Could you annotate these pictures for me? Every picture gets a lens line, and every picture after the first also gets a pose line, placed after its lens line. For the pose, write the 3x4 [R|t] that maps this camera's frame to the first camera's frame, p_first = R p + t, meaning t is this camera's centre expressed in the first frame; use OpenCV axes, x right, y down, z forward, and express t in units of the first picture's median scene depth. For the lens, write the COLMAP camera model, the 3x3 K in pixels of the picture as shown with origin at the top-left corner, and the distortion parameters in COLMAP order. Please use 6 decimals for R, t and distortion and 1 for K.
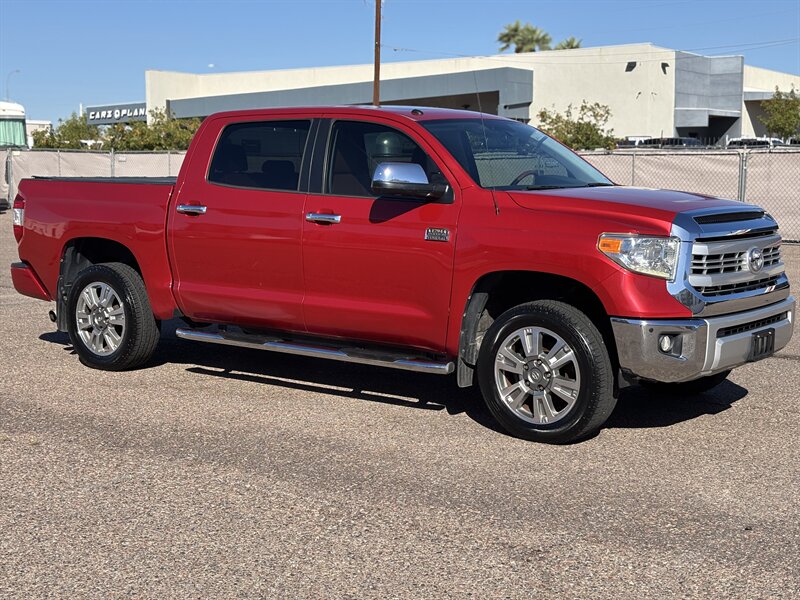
lens RADIAL K [[1200.7, 0, 398.2], [0, 1200.7, 313.8], [0, 0, 1]] dist [0.251672, -0.951962]
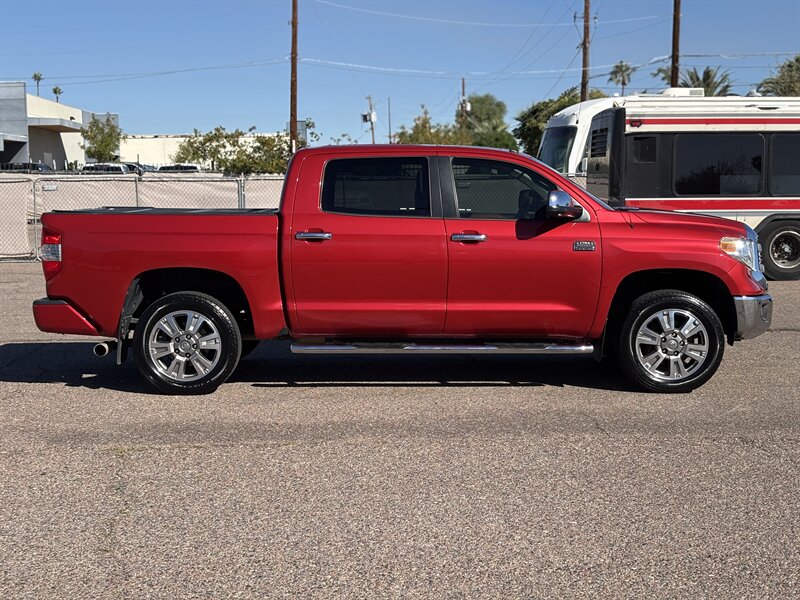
lens RADIAL K [[1200.7, 0, 398.2], [0, 1200.7, 313.8], [0, 0, 1]] dist [0.251672, -0.951962]
pose [[0.790415, -0.073770, 0.608114, -0.737496], [0.085103, 0.996319, 0.010248, -0.018558], [-0.606632, 0.043653, 0.793784, 0.071253]]
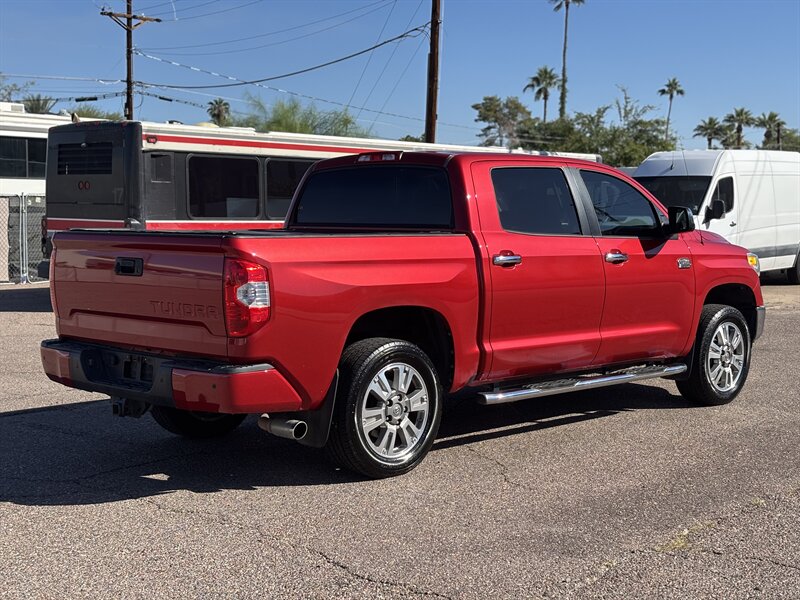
lens RADIAL K [[1200.7, 0, 398.2], [0, 1200.7, 313.8], [0, 0, 1]] dist [0.251672, -0.951962]
pose [[0.122800, -0.090396, 0.988306, -1.018051], [0.123049, 0.989546, 0.075220, -0.116929], [-0.984774, 0.112373, 0.132639, 0.902780]]
